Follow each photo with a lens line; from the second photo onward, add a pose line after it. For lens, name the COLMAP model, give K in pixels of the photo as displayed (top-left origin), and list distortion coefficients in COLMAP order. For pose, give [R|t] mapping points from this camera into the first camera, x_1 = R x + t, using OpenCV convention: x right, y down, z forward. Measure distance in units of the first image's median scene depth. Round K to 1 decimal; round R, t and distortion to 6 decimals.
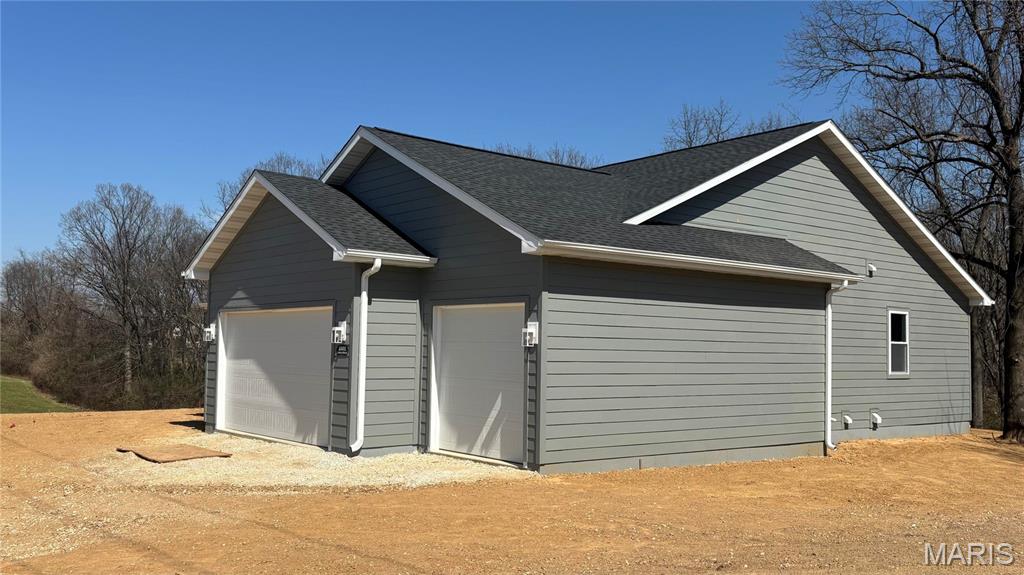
lens RADIAL K [[913.0, 0, 512.0], [0, 913.0, 287.5], [0, 0, 1]] dist [0.006794, 0.003722]
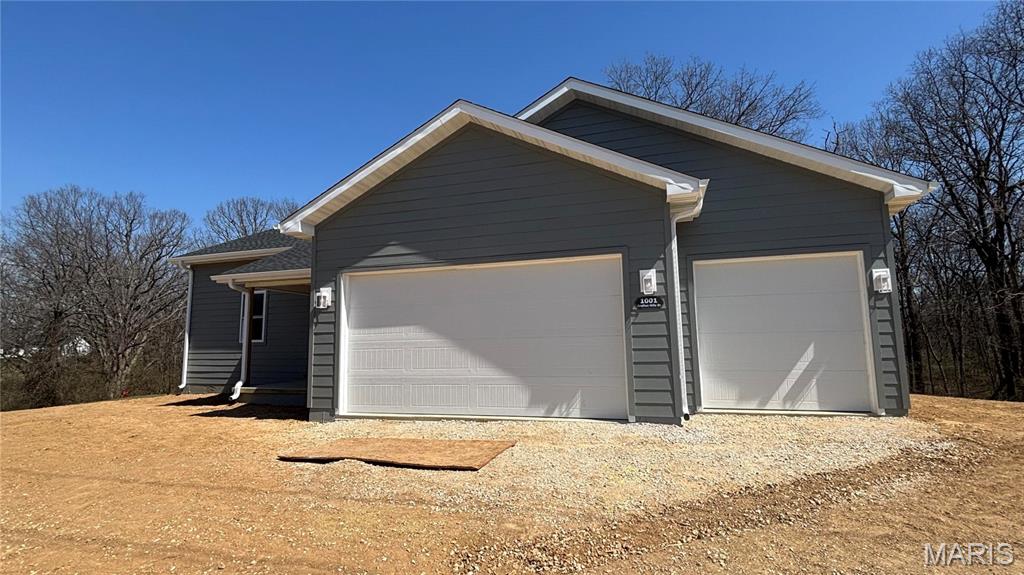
lens RADIAL K [[494.6, 0, 512.0], [0, 494.6, 287.5], [0, 0, 1]] dist [0.004137, 0.000217]
pose [[0.843228, 0.030818, 0.536672, -0.433294], [-0.005363, 0.998788, -0.048928, 0.061603], [-0.537529, 0.038379, 0.842371, 0.533099]]
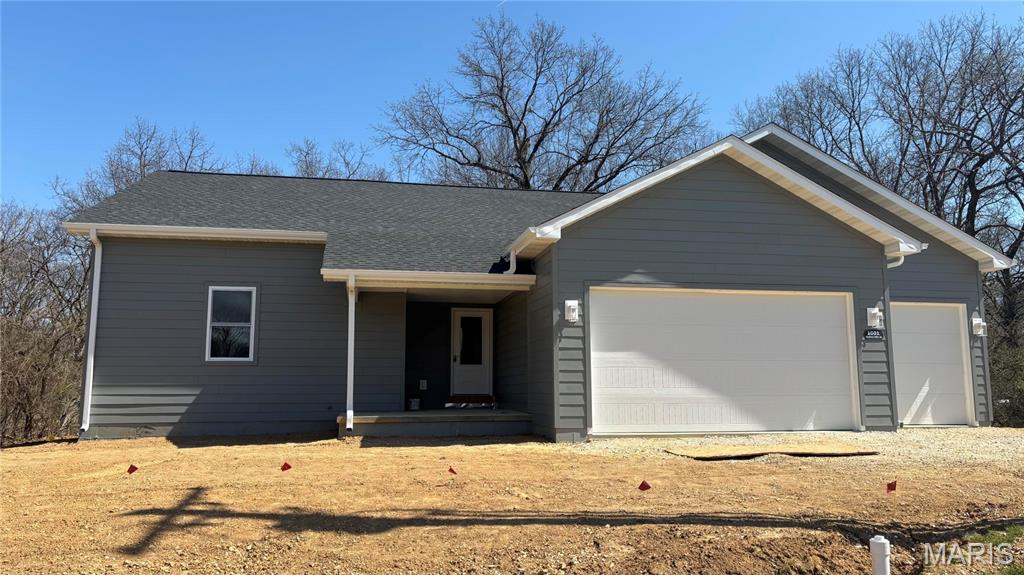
lens RADIAL K [[768.0, 0, 512.0], [0, 768.0, 287.5], [0, 0, 1]] dist [0.088708, -0.082462]
pose [[0.473952, 0.098439, 0.875031, -0.947234], [-0.049264, 0.995139, -0.085267, 0.089026], [-0.879172, -0.002695, 0.476497, 0.741027]]
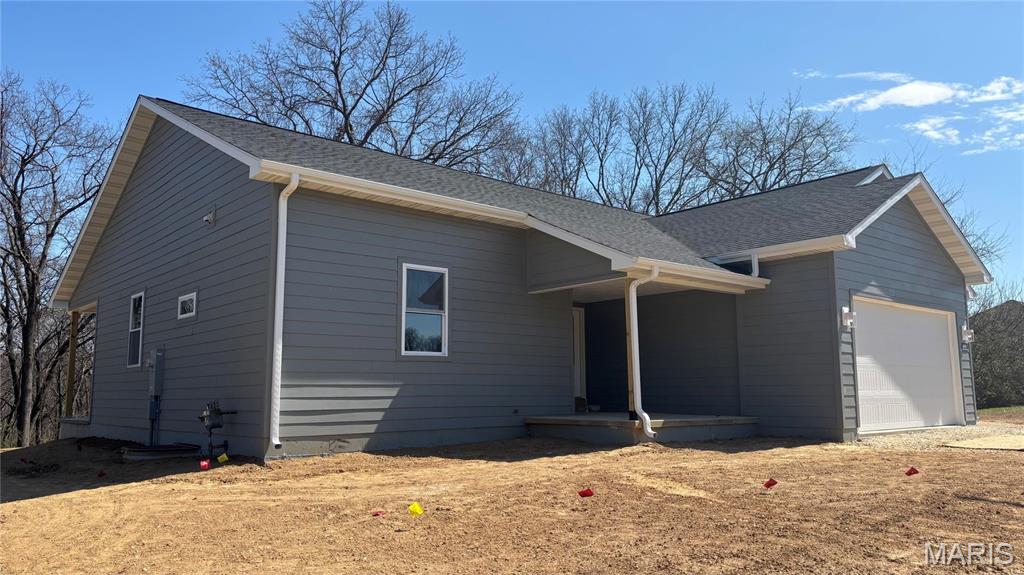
lens RADIAL K [[768.7, 0, 512.0], [0, 768.7, 287.5], [0, 0, 1]] dist [0.088695, -0.188179]
pose [[-0.036016, 0.118902, 0.992253, -1.035558], [-0.062770, 0.990667, -0.120990, 0.128255], [-0.997378, -0.066641, -0.028217, 1.344563]]
